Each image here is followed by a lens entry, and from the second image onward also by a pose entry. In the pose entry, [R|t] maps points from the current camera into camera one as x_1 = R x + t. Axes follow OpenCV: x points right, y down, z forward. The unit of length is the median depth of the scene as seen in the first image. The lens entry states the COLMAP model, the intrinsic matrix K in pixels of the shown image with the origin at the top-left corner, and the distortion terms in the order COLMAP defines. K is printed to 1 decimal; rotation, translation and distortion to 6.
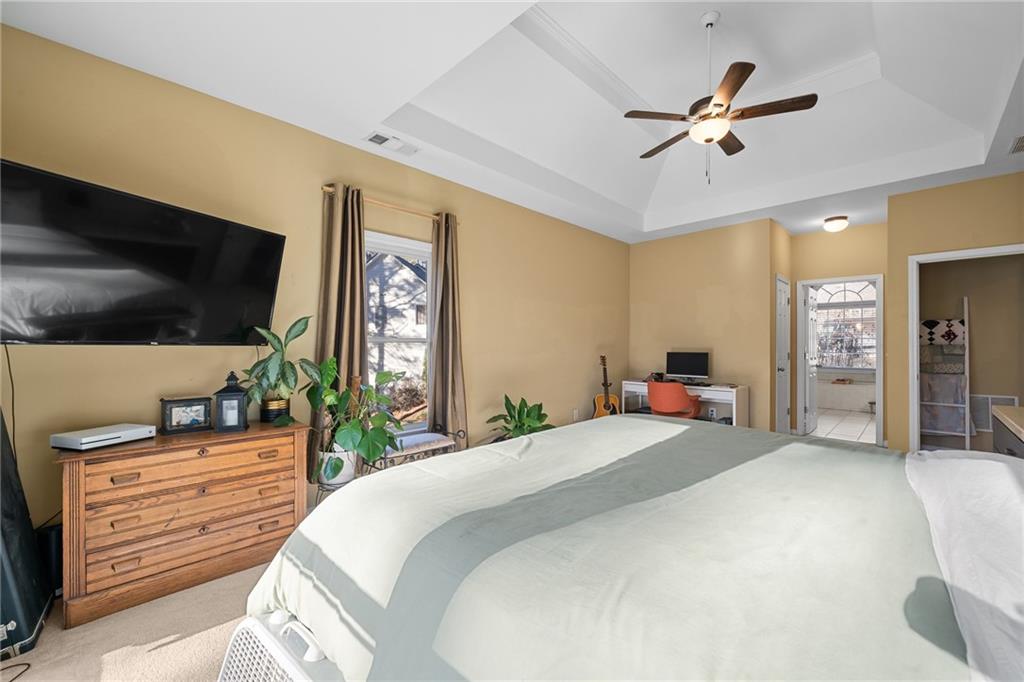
lens RADIAL K [[415.1, 0, 511.4], [0, 415.1, 344.8], [0, 0, 1]] dist [0.000239, 0.000000]
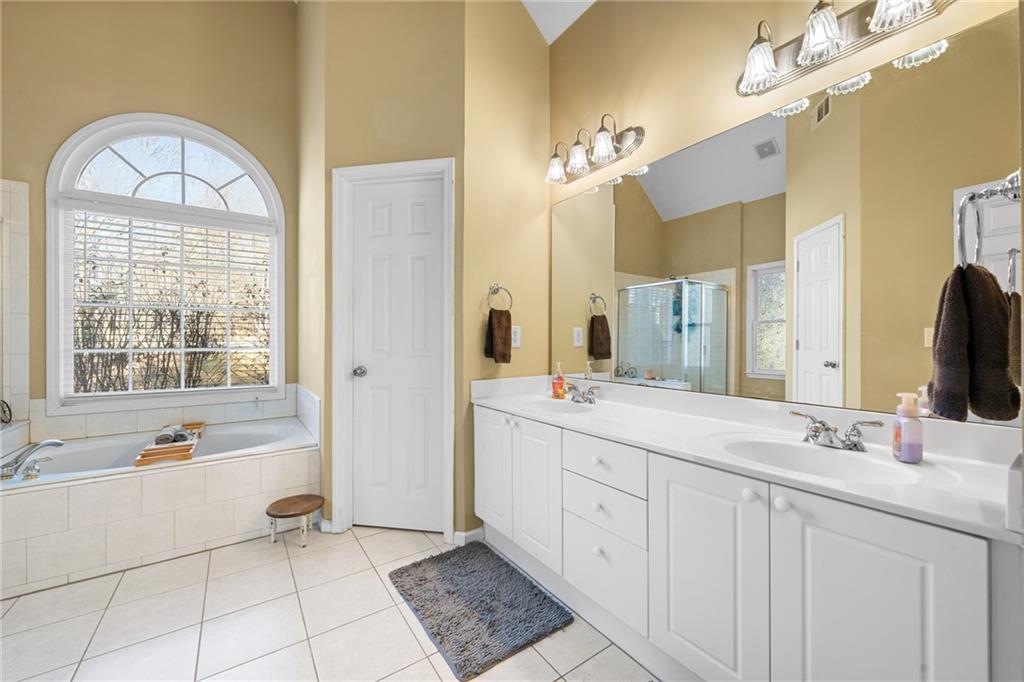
lens RADIAL K [[394.5, 0, 510.3], [0, 394.5, 340.1], [0, 0, 1]] dist [-0.001191, -0.000069]
pose [[0.188044, -0.002839, 0.982157, 0.517329], [-0.000721, 0.999995, 0.003029, 0.011547], [-0.982160, -0.001277, 0.188041, 0.651974]]
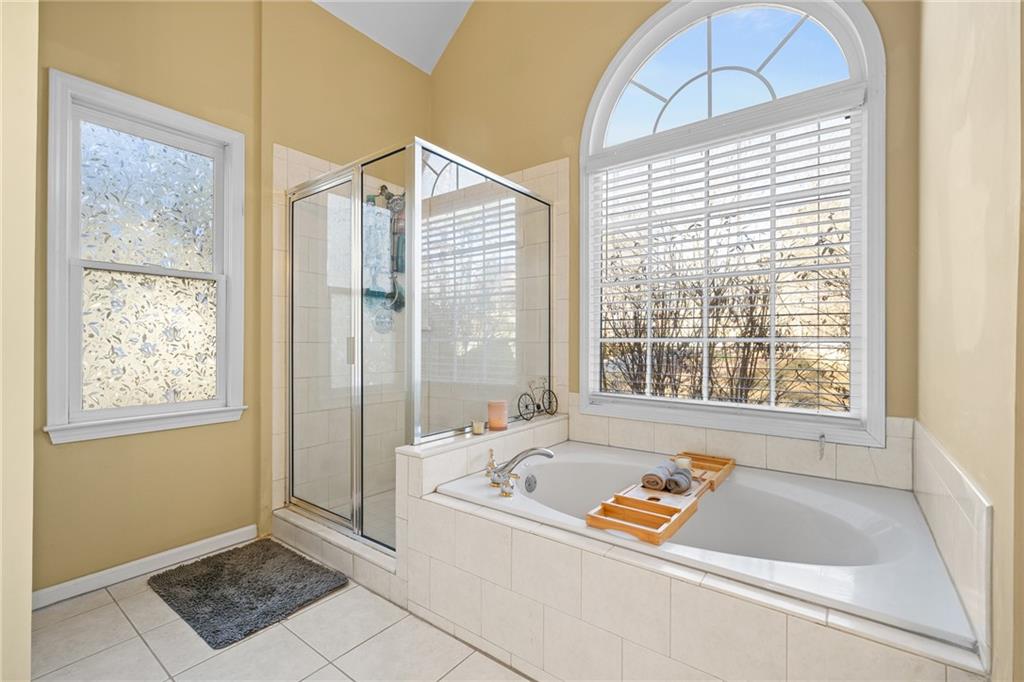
lens RADIAL K [[443.1, 0, 511.4], [0, 443.1, 340.8], [0, 0, 1]] dist [-0.000686, -0.000036]
pose [[0.991890, 0.001735, 0.127088, 0.654660], [-0.002264, 0.999989, 0.004018, 0.020293], [-0.127080, -0.004273, 0.991883, 0.757909]]
